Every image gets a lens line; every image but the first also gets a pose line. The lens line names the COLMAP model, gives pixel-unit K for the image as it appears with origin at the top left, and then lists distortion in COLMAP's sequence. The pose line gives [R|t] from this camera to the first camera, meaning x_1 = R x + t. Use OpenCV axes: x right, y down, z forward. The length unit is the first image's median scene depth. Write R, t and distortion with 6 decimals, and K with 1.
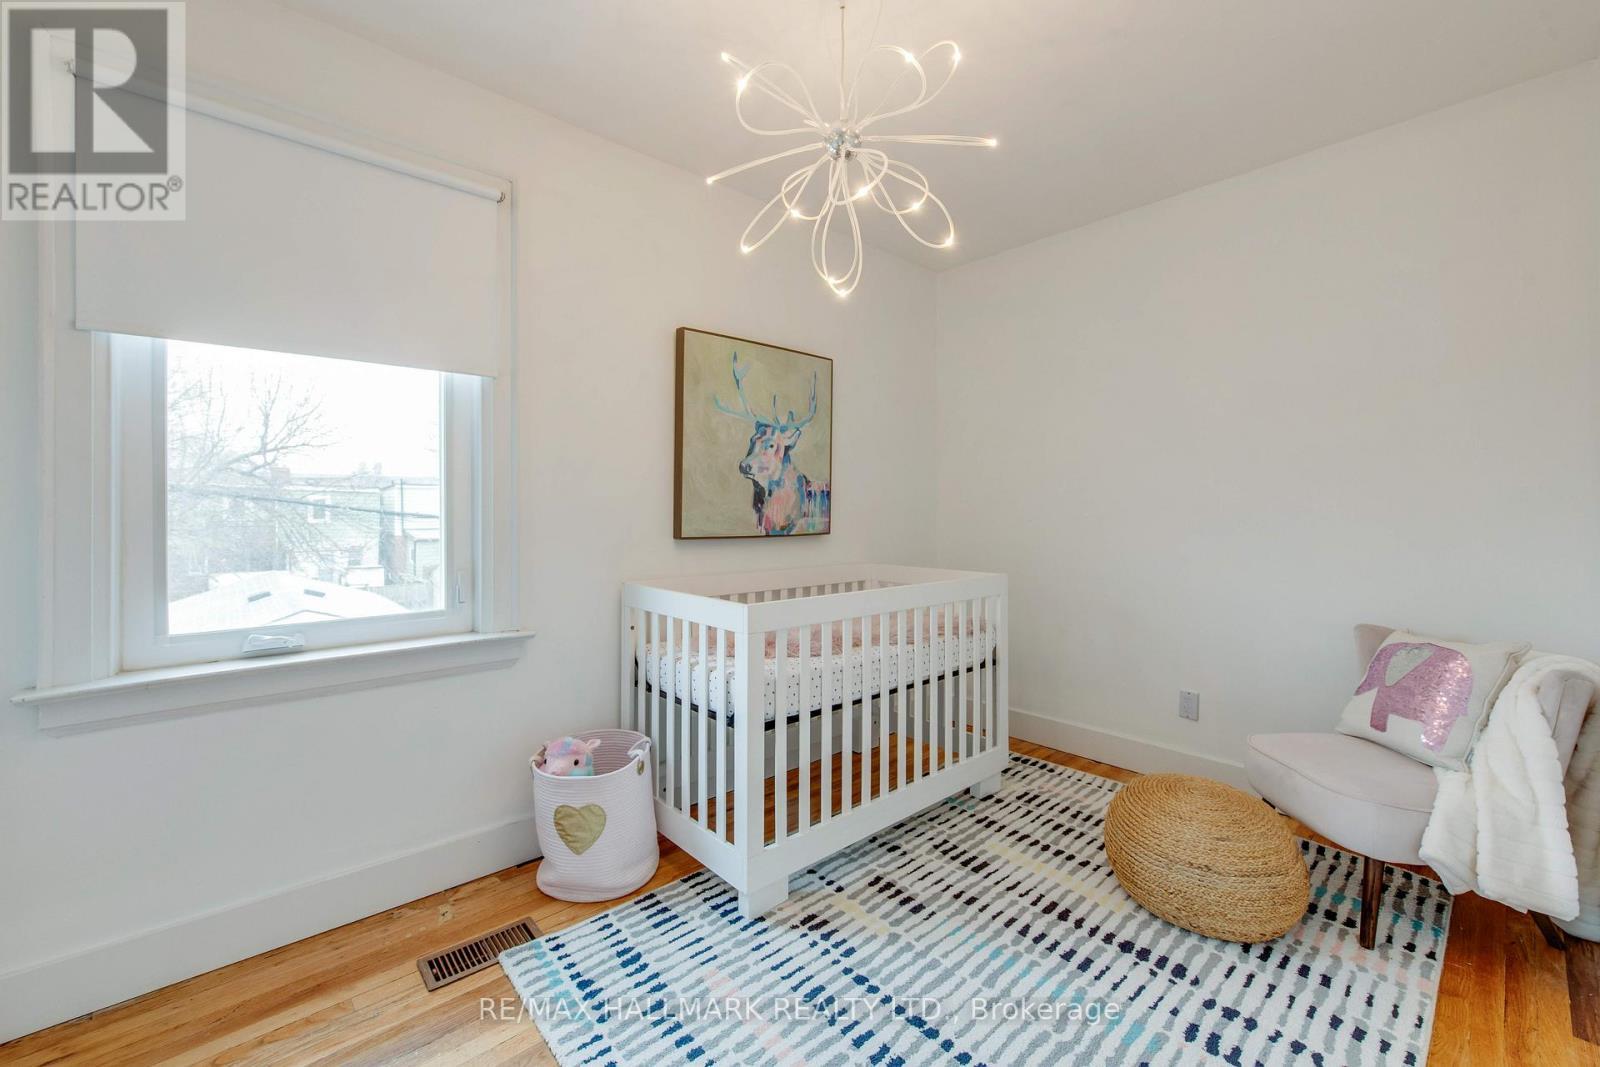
lens RADIAL K [[627.5, 0, 796.2], [0, 627.5, 509.3], [0, 0, 1]] dist [0.001059, -0.000118]
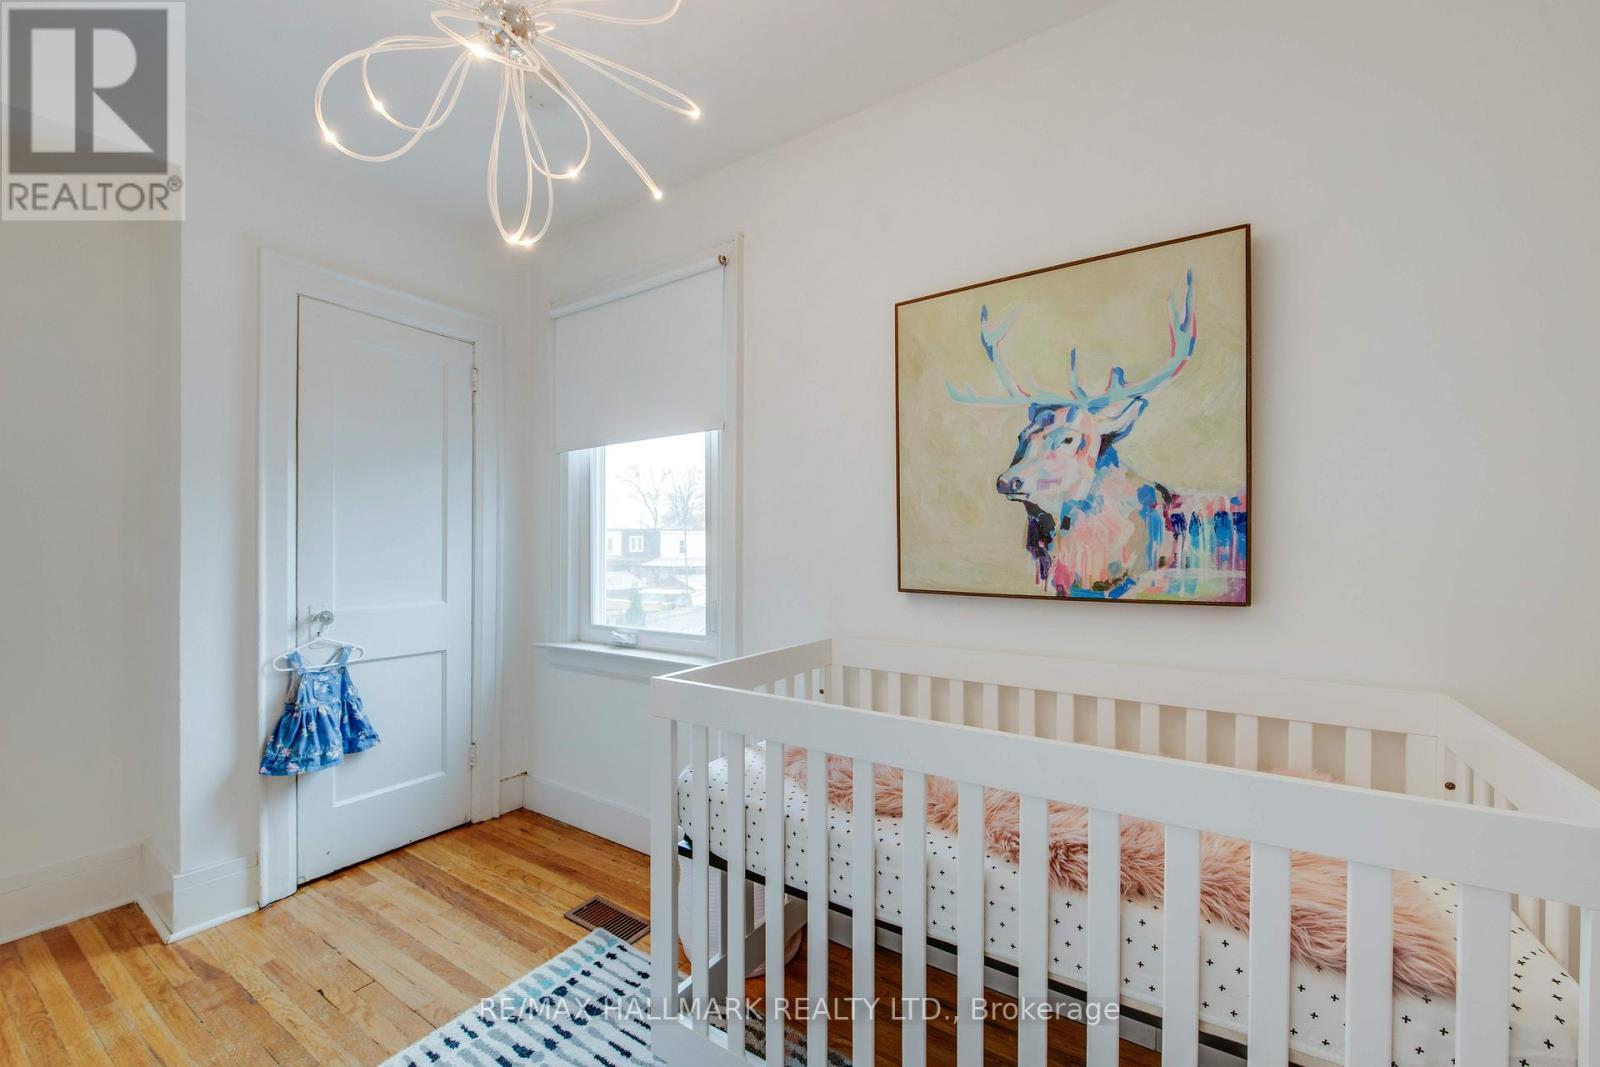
lens RADIAL K [[642.9, 0, 797.1], [0, 642.9, 551.5], [0, 0, 1]] dist [0.000799, 0.000033]
pose [[0.262895, 0.005711, -0.964807, 0.468771], [-0.002032, 0.999984, 0.005366, -0.002662], [0.964822, 0.000549, 0.262903, 0.621304]]
